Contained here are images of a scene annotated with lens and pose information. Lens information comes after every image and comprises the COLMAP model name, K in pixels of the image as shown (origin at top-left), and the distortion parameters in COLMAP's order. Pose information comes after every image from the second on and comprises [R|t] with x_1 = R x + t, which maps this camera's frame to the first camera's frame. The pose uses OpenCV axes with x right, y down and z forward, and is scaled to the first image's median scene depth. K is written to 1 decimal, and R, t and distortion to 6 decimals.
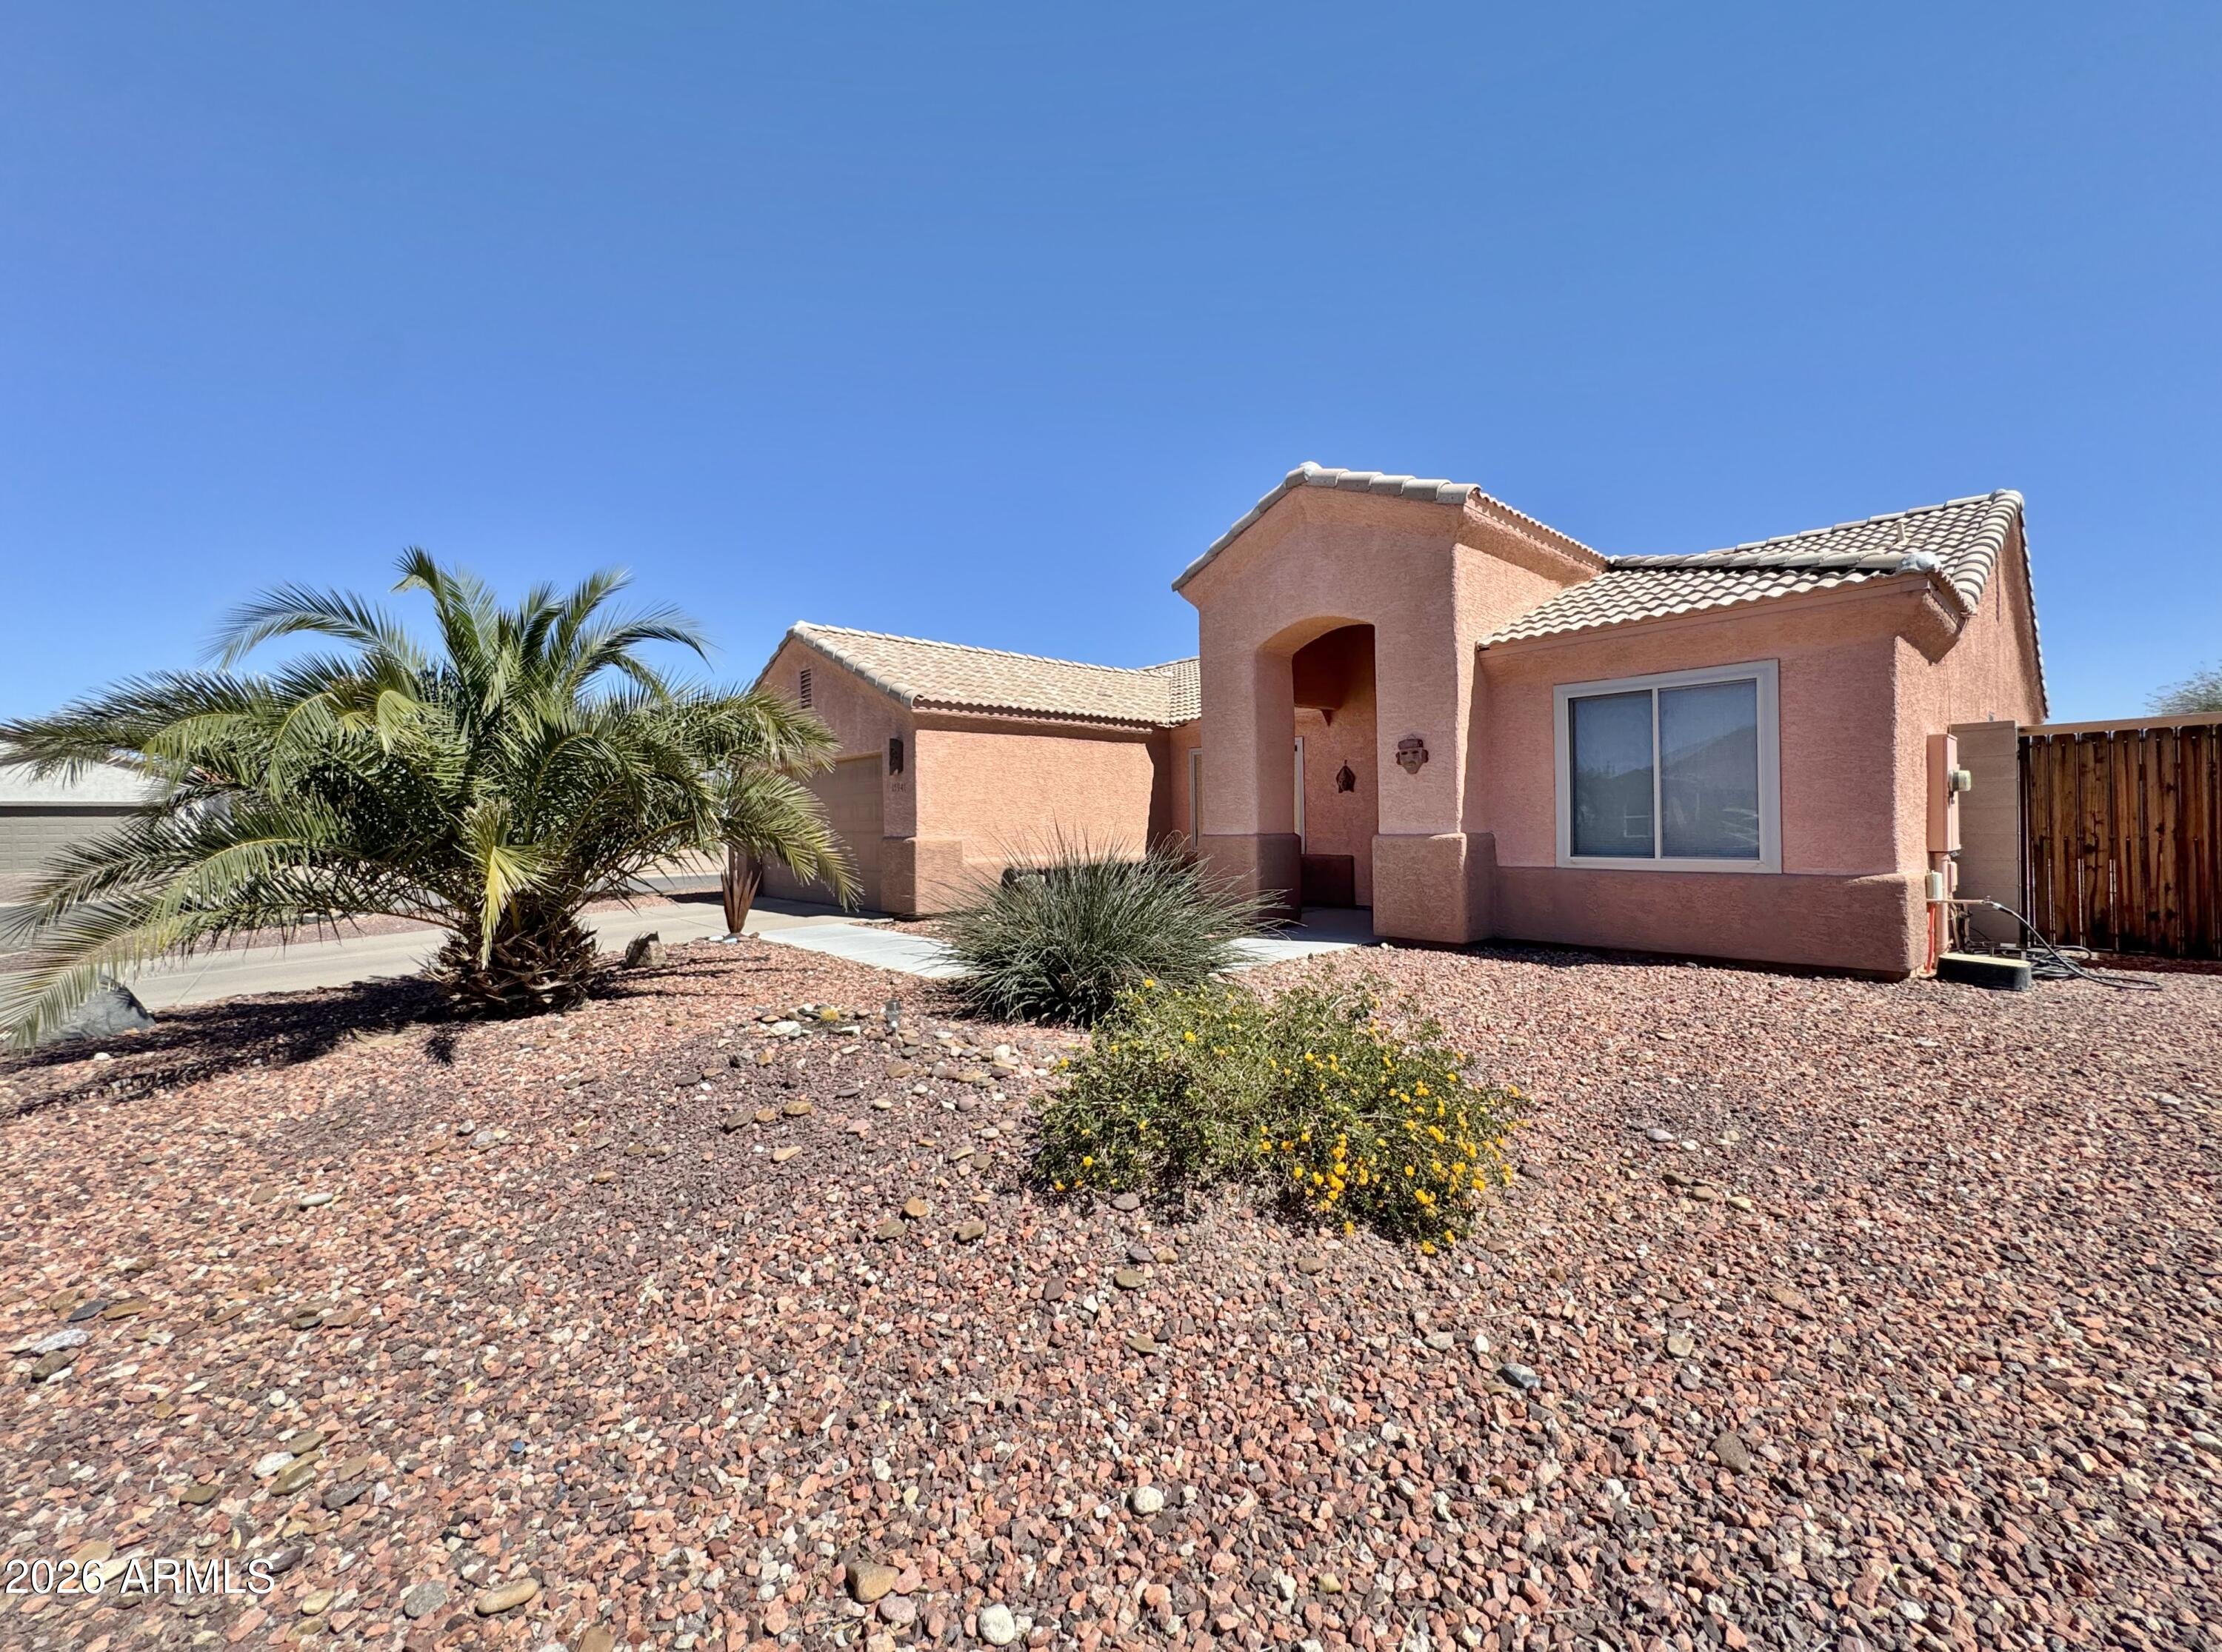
lens RADIAL K [[892.7, 0, 1111.0], [0, 892.7, 826.0], [0, 0, 1]] dist [-0.000491, 0.000108]
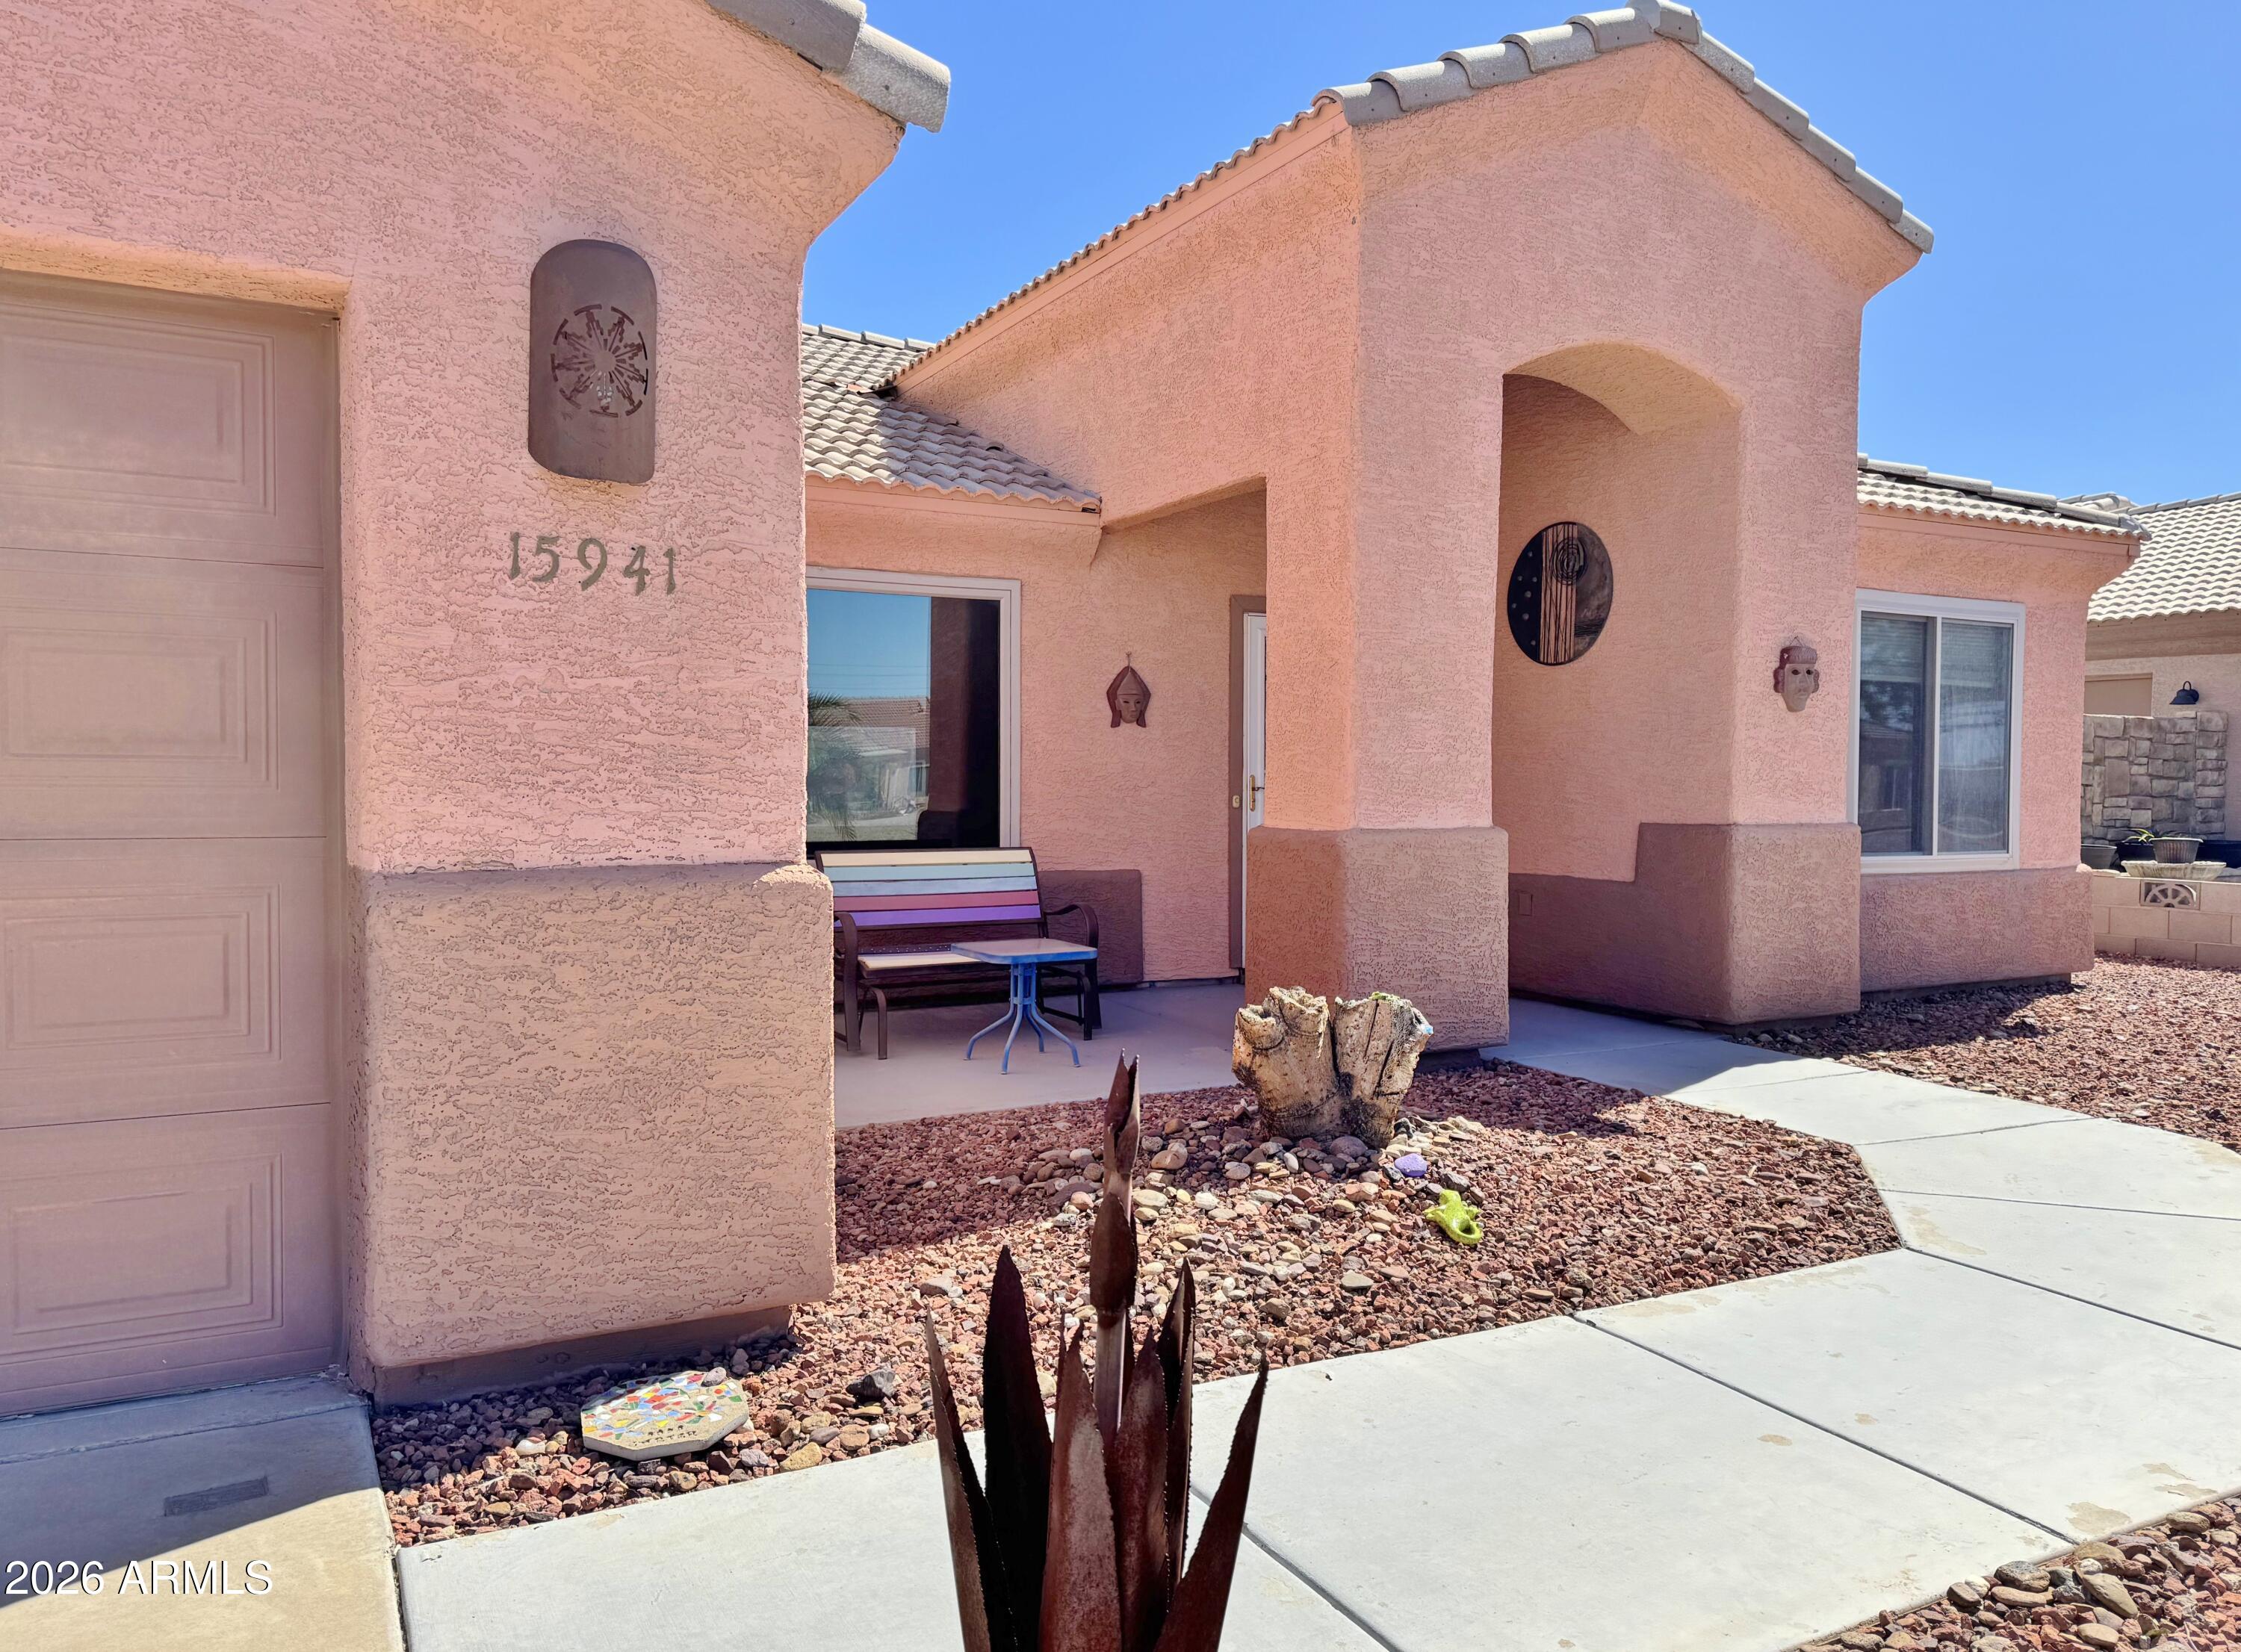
lens RADIAL K [[1638.5, 0, 1120.5], [0, 1638.5, 826.0], [0, 0, 1]] dist [-0.003030, -0.001256]
pose [[0.214532, -0.018464, 0.976543, -0.712097], [-0.011686, 0.999701, 0.021469, -0.006415], [-0.976647, -0.016018, 0.214252, 1.195740]]
